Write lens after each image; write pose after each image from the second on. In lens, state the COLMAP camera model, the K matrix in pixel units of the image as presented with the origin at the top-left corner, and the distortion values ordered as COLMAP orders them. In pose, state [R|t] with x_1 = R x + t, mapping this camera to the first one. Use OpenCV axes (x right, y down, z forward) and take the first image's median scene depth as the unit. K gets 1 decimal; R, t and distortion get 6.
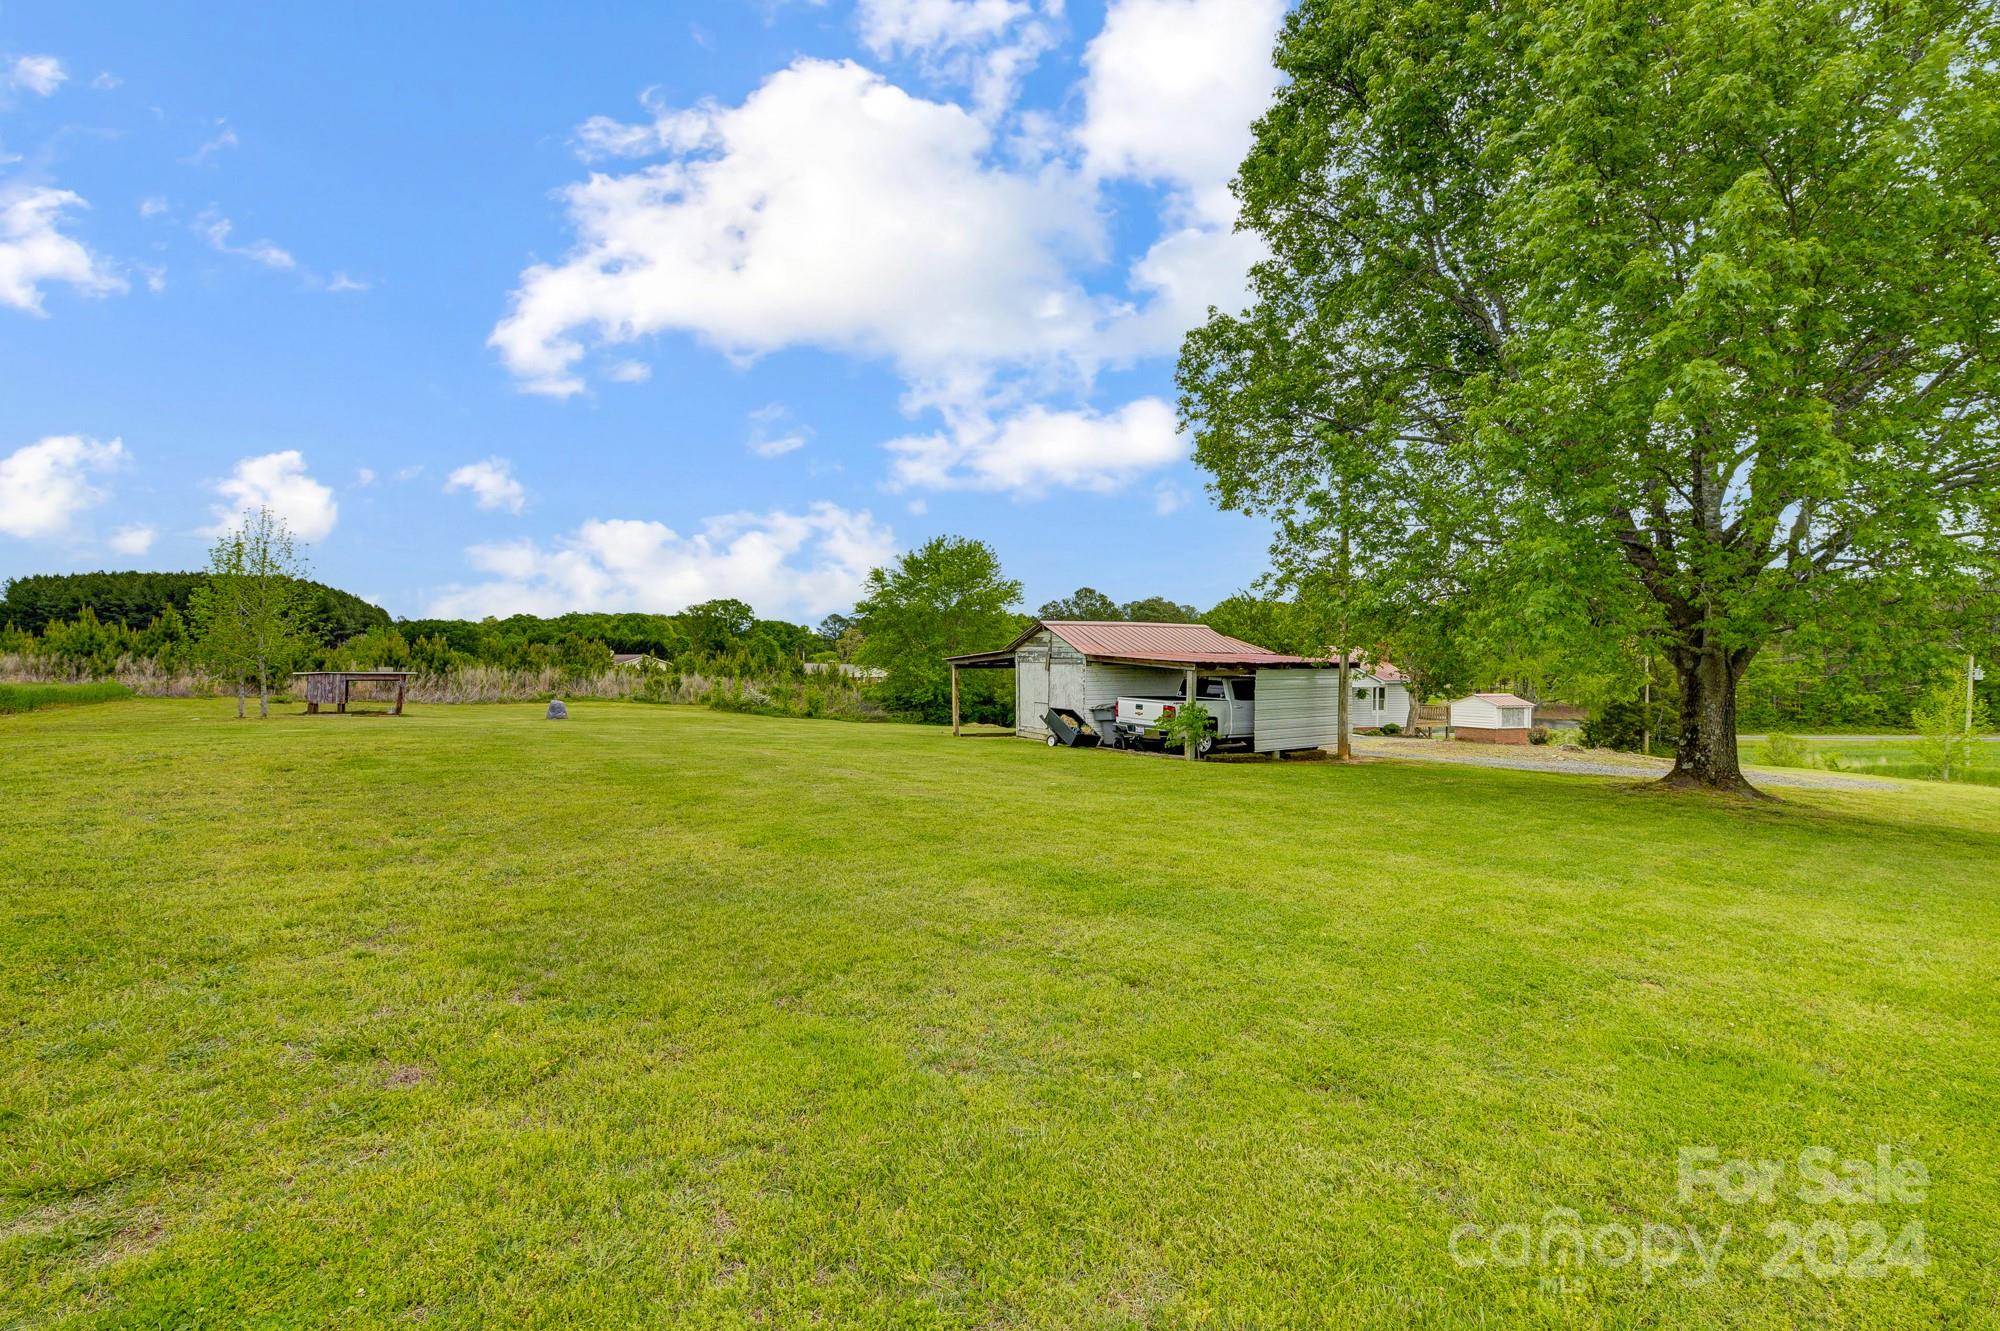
lens RADIAL K [[855.5, 0, 1000.0], [0, 855.5, 665.5], [0, 0, 1]] dist [-0.017708, -0.000173]
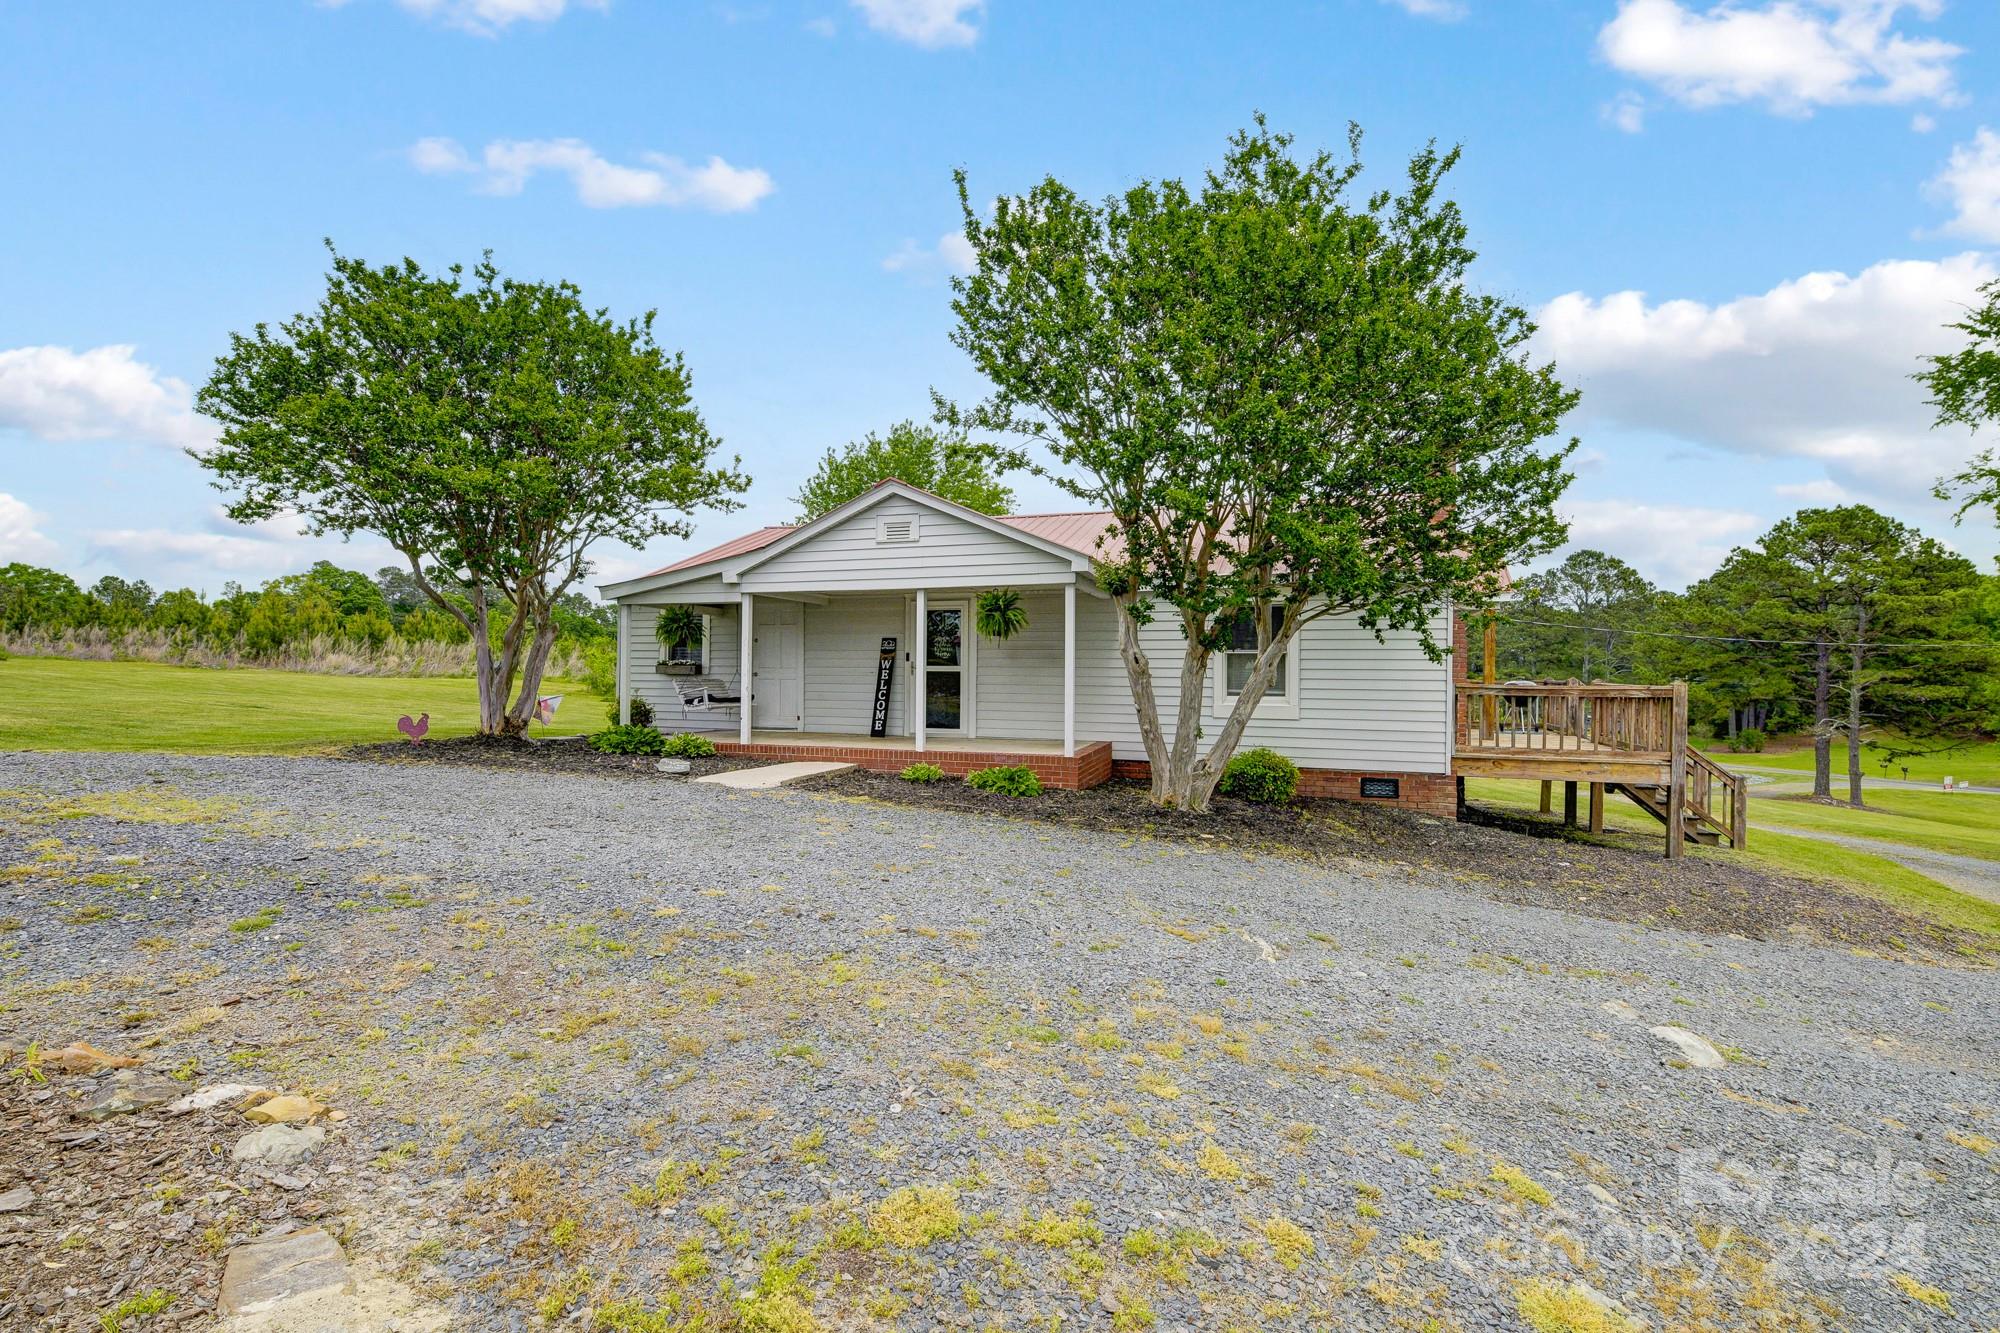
lens RADIAL K [[872.2, 0, 1005.8], [0, 872.2, 665.2], [0, 0, 1]] dist [-0.016585, -0.000316]
pose [[0.800382, -0.004276, -0.599475, 0.407989], [-0.007760, 0.999817, -0.017492, 0.036826], [0.599440, 0.018652, 0.800202, 0.575286]]
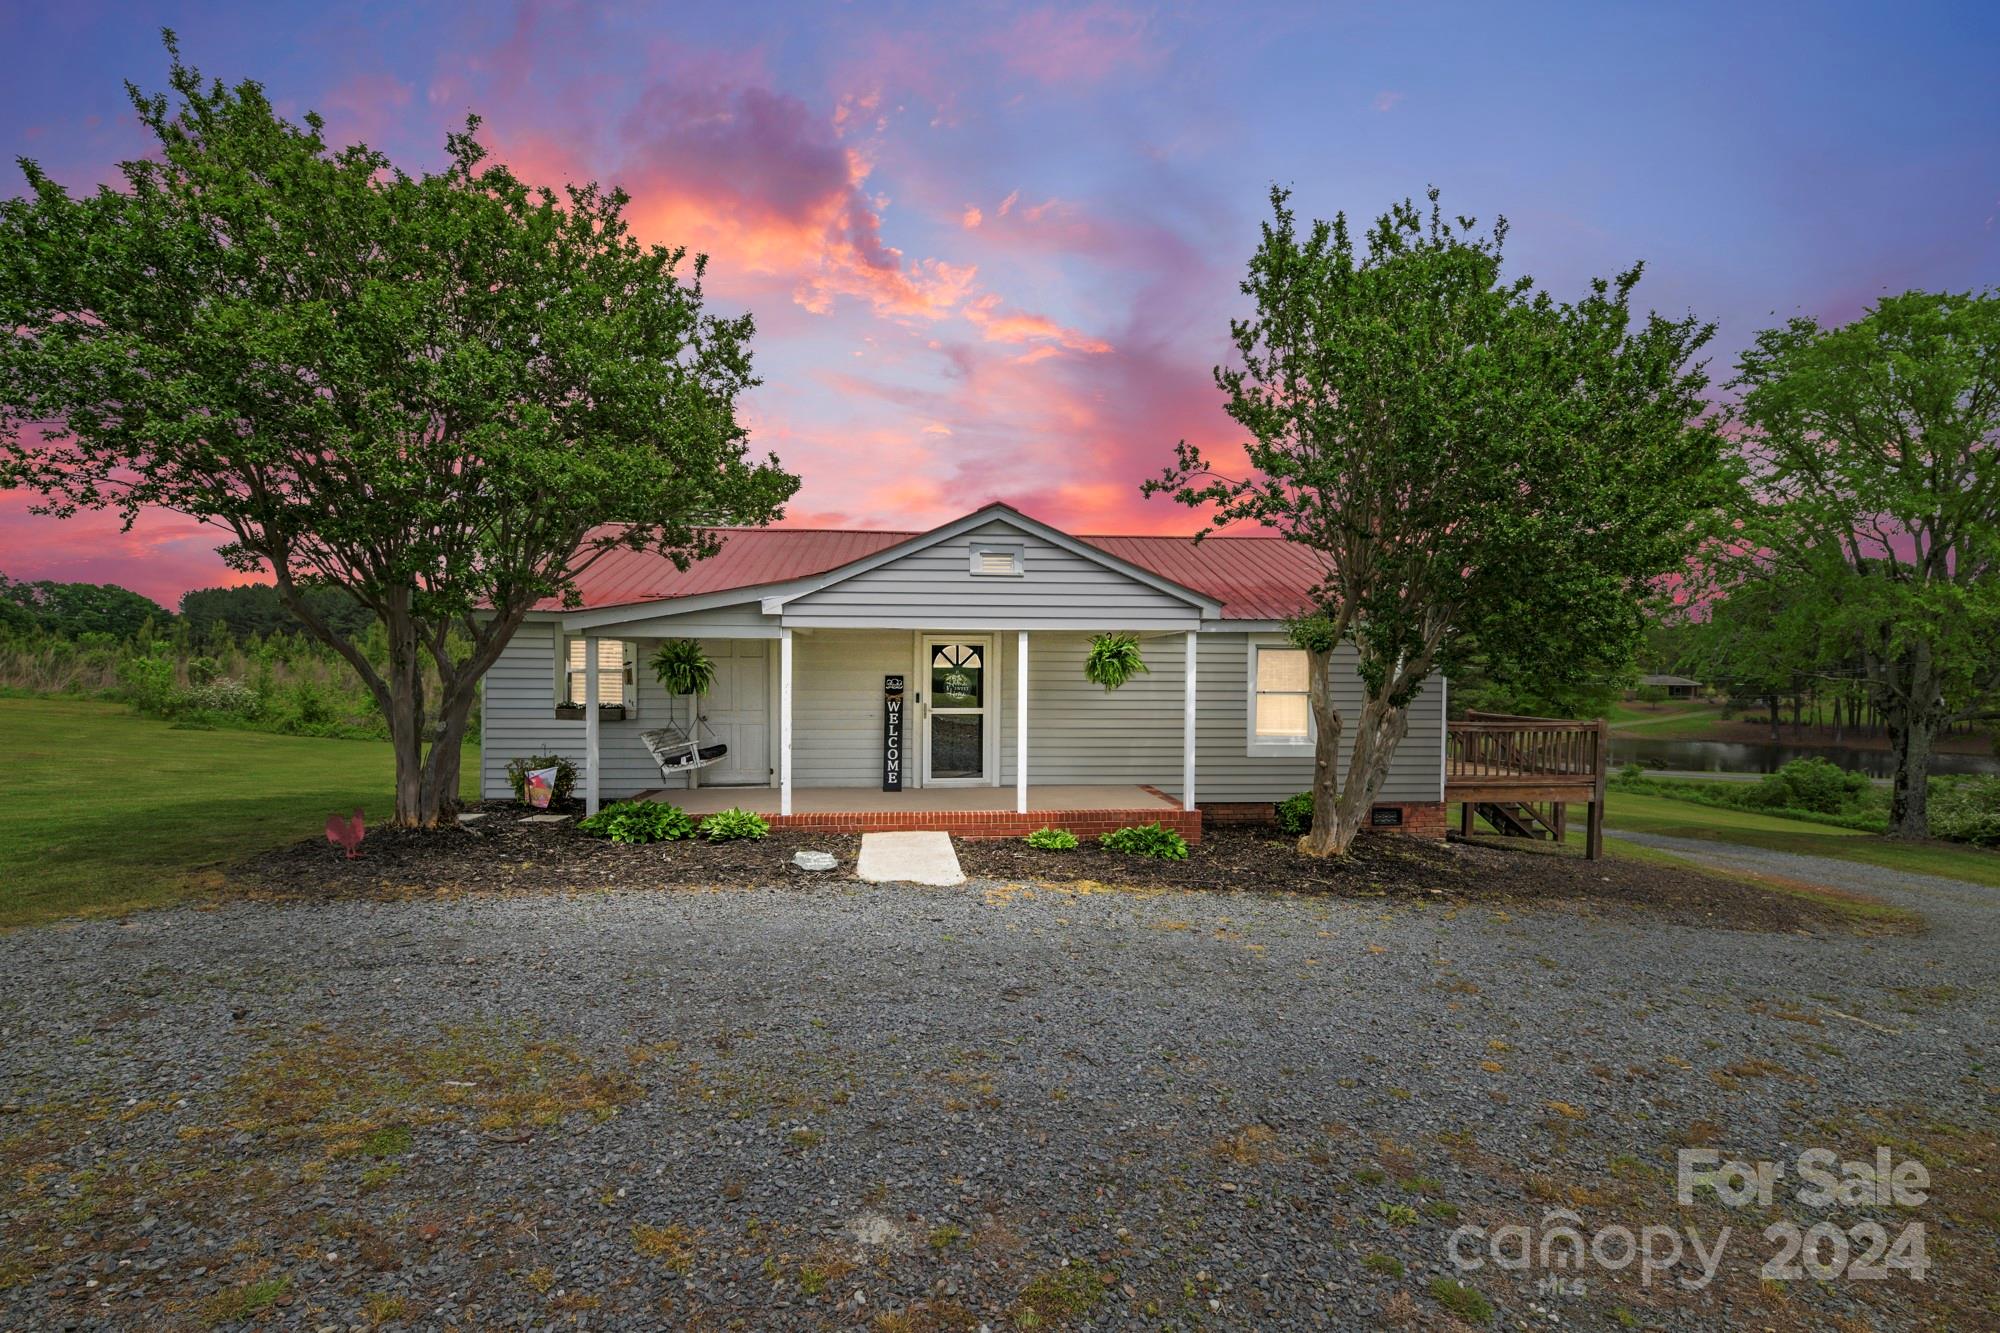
lens RADIAL K [[878.6, 0, 1001.2], [0, 878.6, 687.8], [0, 0, 1]] dist [-0.011086, -0.004478]
pose [[0.976202, 0.003784, -0.216829, 0.315576], [-0.001965, 0.999961, 0.008603, 0.027090], [0.216853, -0.007972, 0.976172, 0.550508]]
